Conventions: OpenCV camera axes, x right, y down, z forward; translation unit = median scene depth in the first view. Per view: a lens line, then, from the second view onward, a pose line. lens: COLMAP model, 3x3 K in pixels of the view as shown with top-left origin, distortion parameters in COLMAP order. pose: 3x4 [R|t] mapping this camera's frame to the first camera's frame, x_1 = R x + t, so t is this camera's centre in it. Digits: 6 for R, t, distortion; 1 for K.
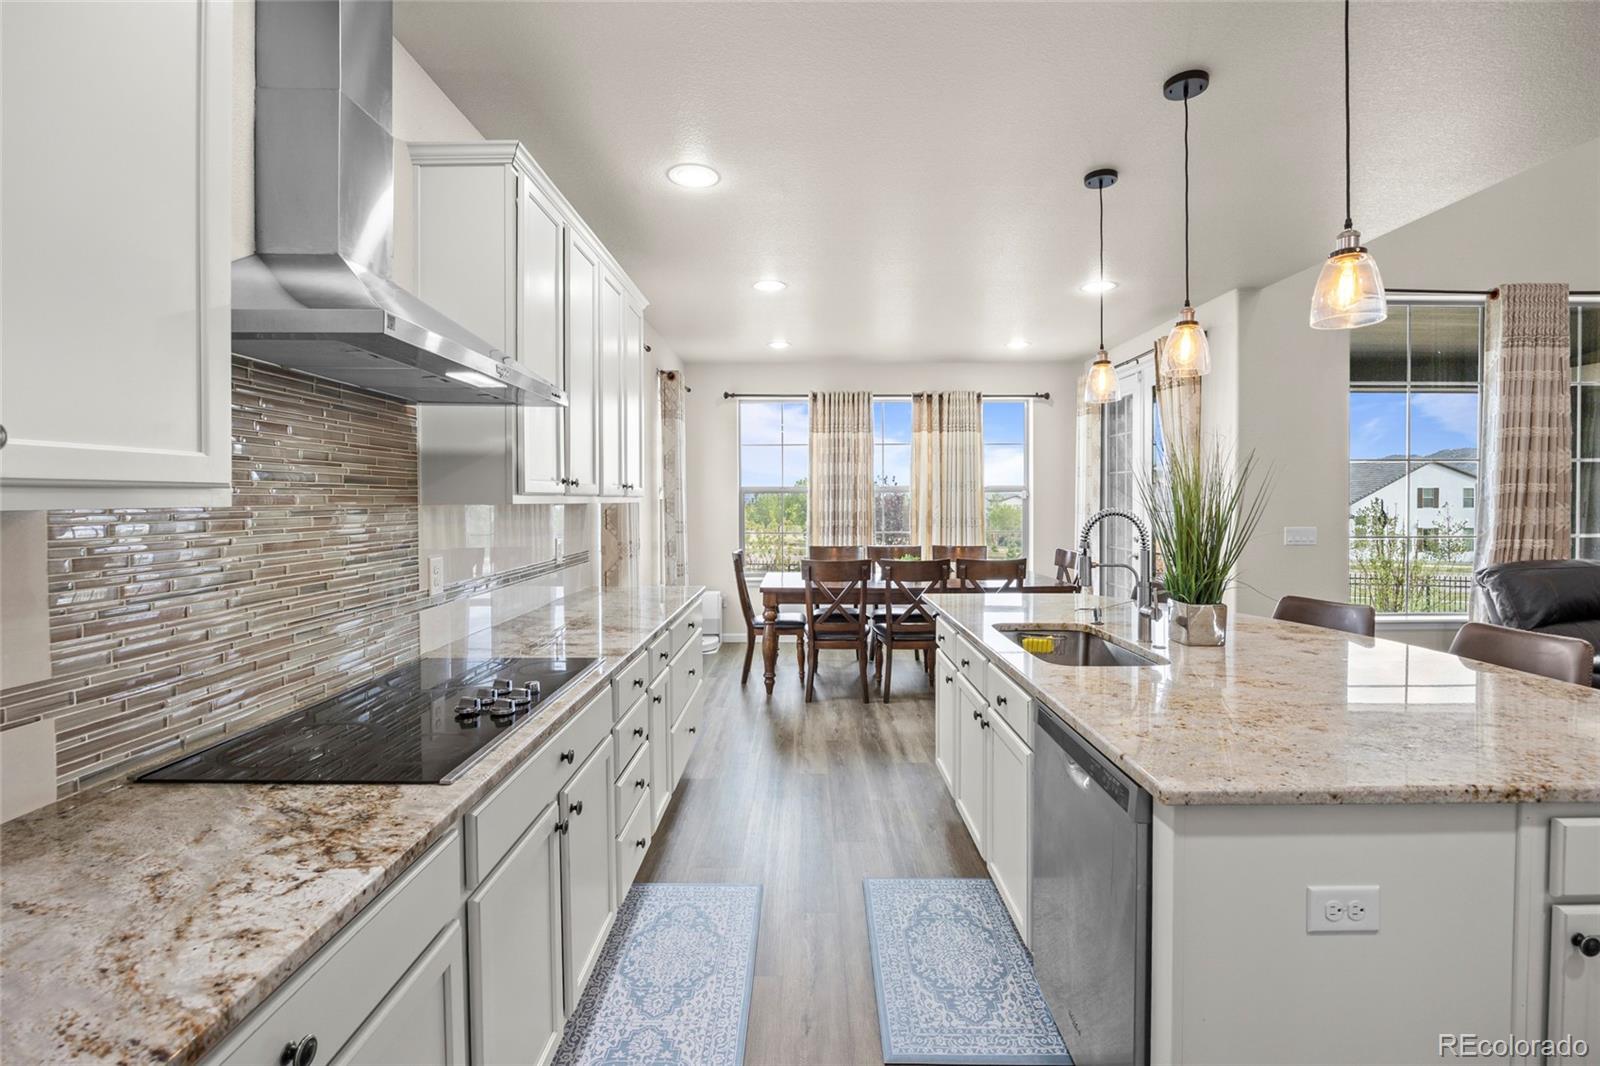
lens RADIAL K [[708.5, 0, 819.2], [0, 708.5, 491.1], [0, 0, 1]] dist [-0.024129, 0.003247]
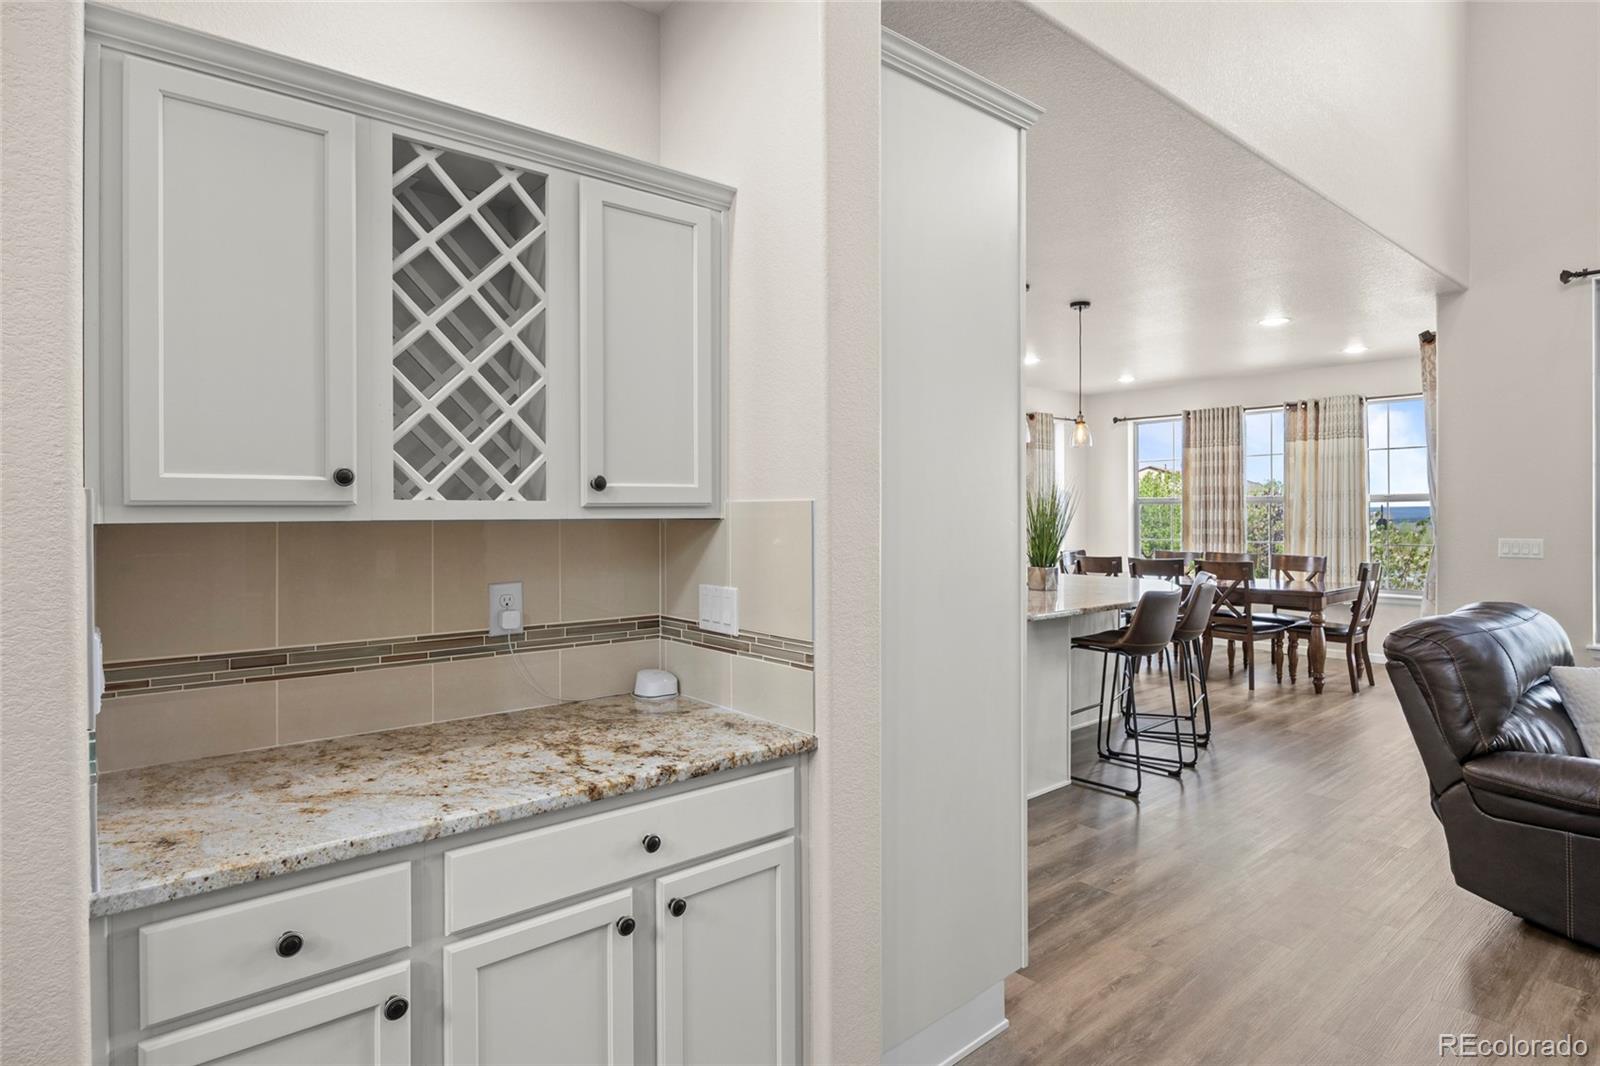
lens RADIAL K [[839.6, 0, 801.3], [0, 839.6, 517.0], [0, 0, 1]] dist [-0.007317, -0.002056]
pose [[0.643559, 0.004282, -0.765384, 0.755981], [0.011112, 0.999827, 0.014938, -0.003364], [0.765316, -0.018119, 0.643400, -0.362786]]
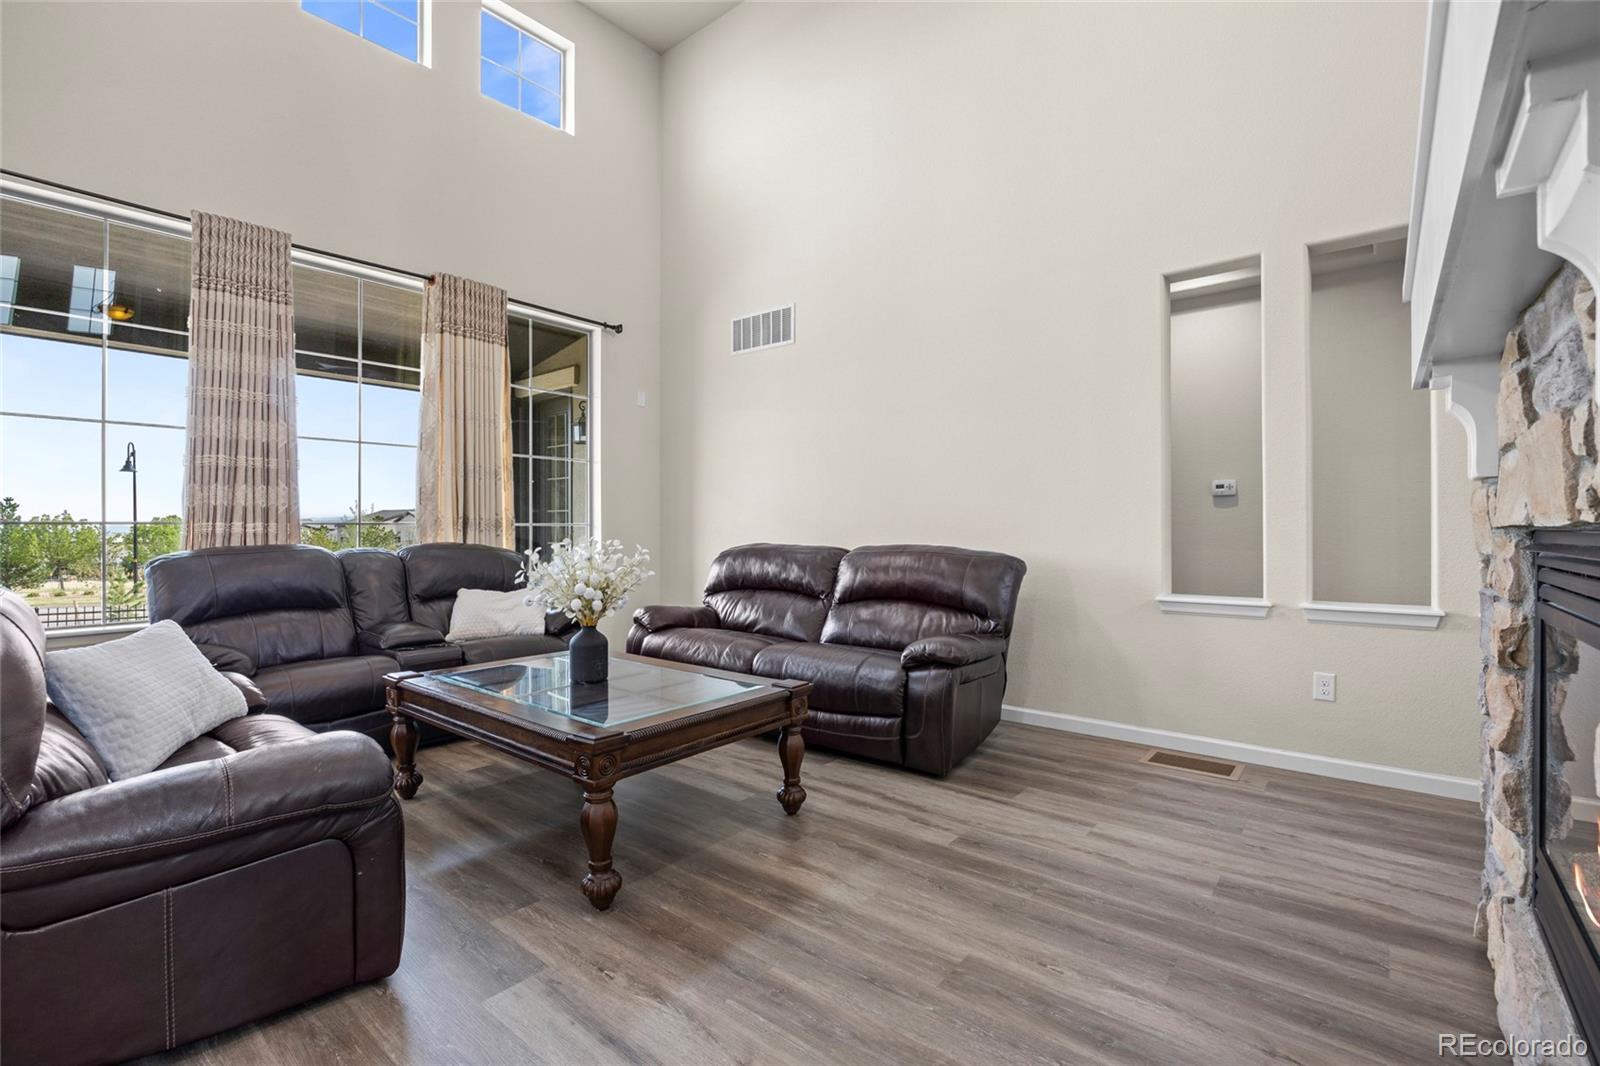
lens RADIAL K [[708.5, 0, 795.4], [0, 708.5, 540.0], [0, 0, 1]] dist [-0.024129, 0.003247]
pose [[0.633877, -0.011033, 0.773355, 0.625310], [-0.009566, 0.999710, 0.022103, 0.052554], [-0.773375, -0.021409, 0.633587, -0.061857]]
